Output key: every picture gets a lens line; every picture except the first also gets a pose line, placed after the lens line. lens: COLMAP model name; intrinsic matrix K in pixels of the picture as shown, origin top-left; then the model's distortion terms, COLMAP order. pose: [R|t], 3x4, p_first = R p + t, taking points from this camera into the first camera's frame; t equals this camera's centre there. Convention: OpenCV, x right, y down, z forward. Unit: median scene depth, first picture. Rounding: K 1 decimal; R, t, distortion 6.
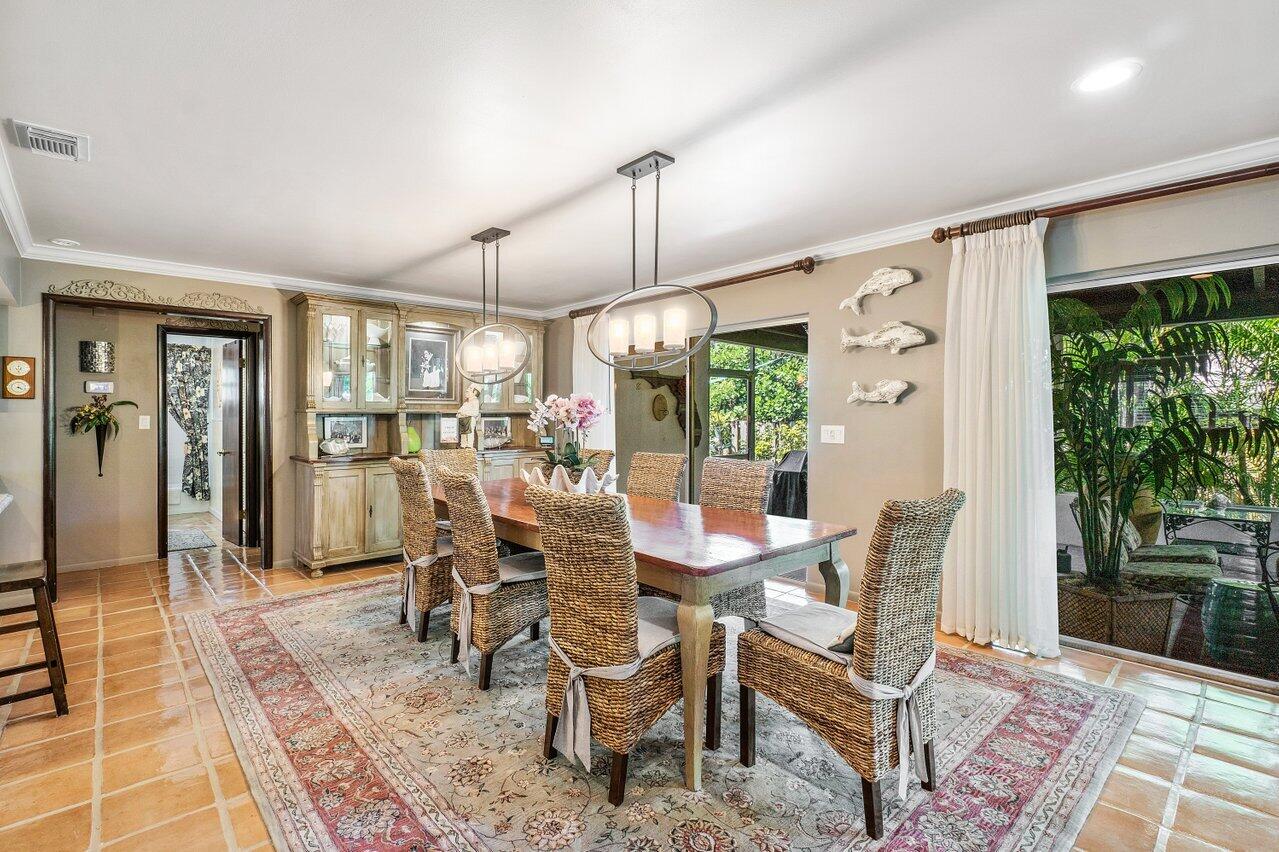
lens RADIAL K [[601.2, 0, 616.5], [0, 601.2, 413.0], [0, 0, 1]] dist [-0.001159, 0.000132]
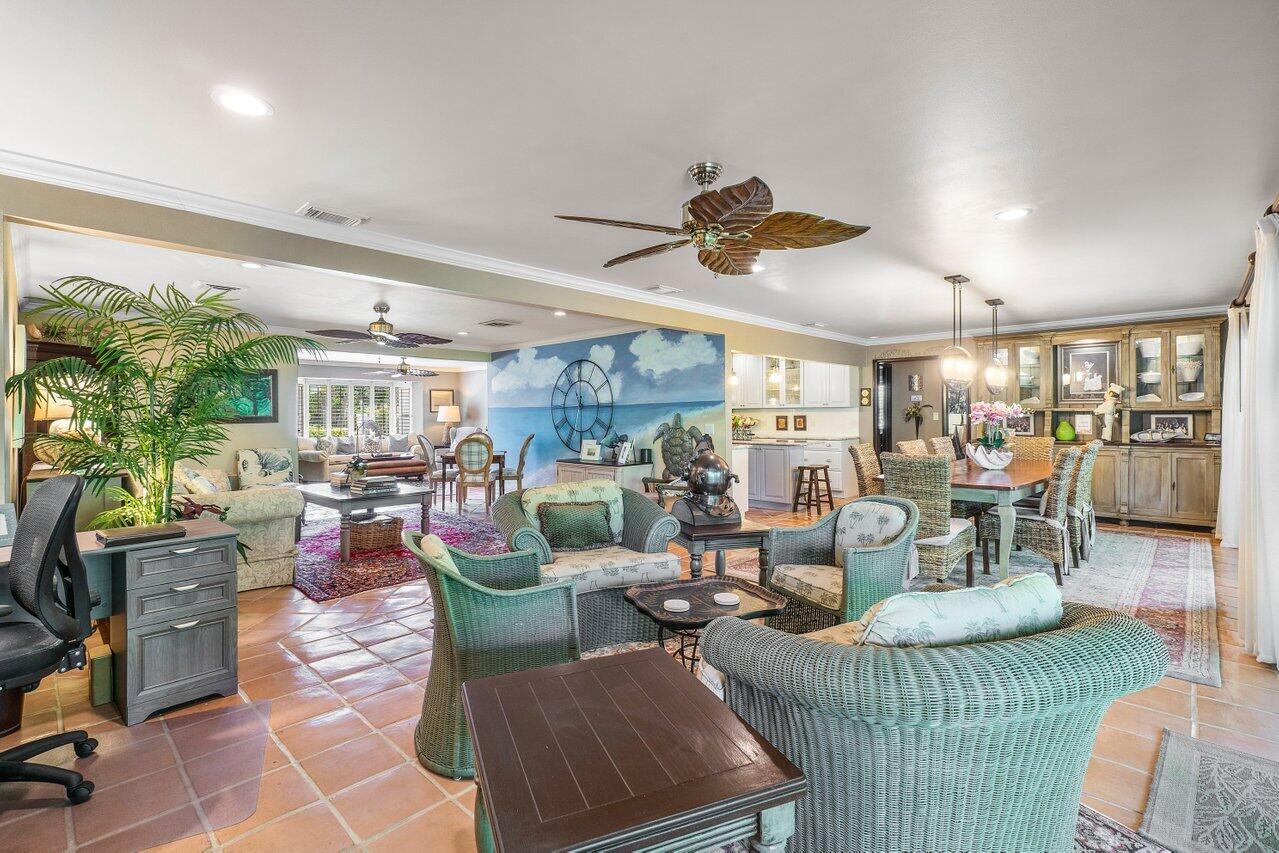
lens RADIAL K [[589.7, 0, 635.7], [0, 589.7, 398.4], [0, 0, 1]] dist [-0.001588, -0.000054]
pose [[0.065605, -0.021789, -0.997608, 1.500981], [0.008862, 0.999735, -0.021253, -0.014852], [0.997806, -0.007447, 0.065781, -0.043738]]
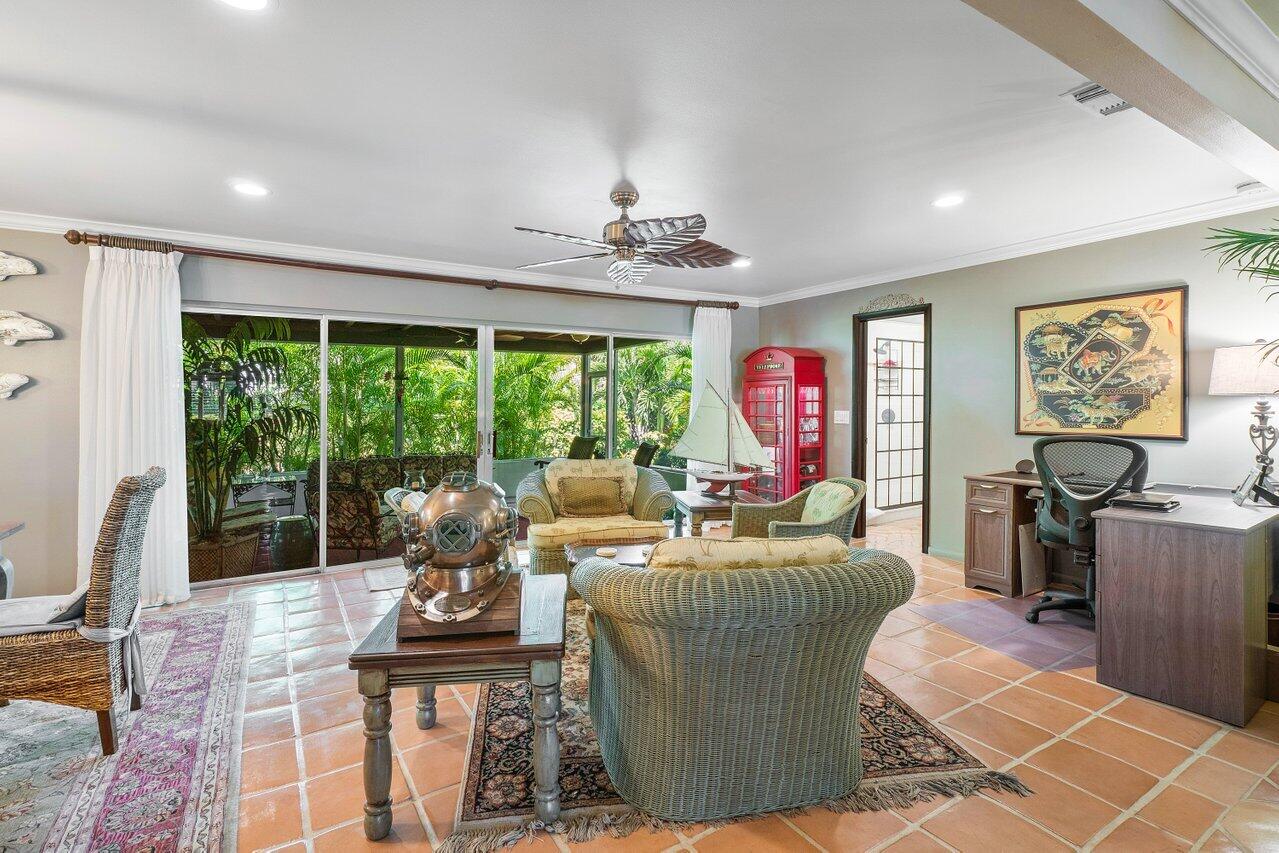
lens RADIAL K [[589.7, 0, 635.7], [0, 589.7, 398.4], [0, 0, 1]] dist [-0.001588, -0.000054]
pose [[0.177367, 0.014453, 0.984039, -0.298000], [0.003317, 0.999878, -0.015284, 0.002024], [-0.984139, 0.005975, 0.177297, -0.140364]]
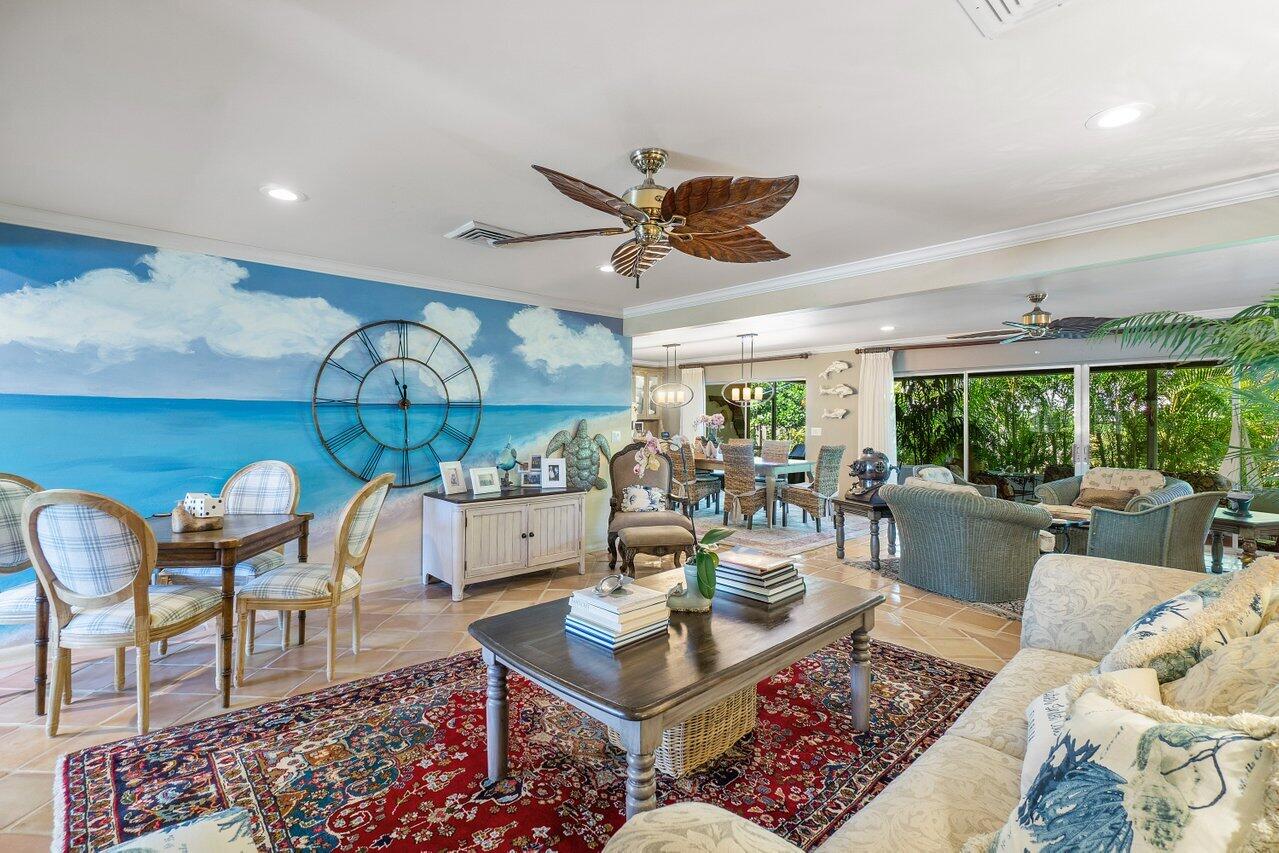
lens RADIAL K [[589.7, 0, 635.7], [0, 589.7, 398.4], [0, 0, 1]] dist [-0.001588, -0.000054]
pose [[0.999837, 0.012420, 0.013113, -0.423962], [-0.011994, 0.999414, -0.032047, -0.012109], [-0.013503, 0.031884, 0.999400, -1.469642]]
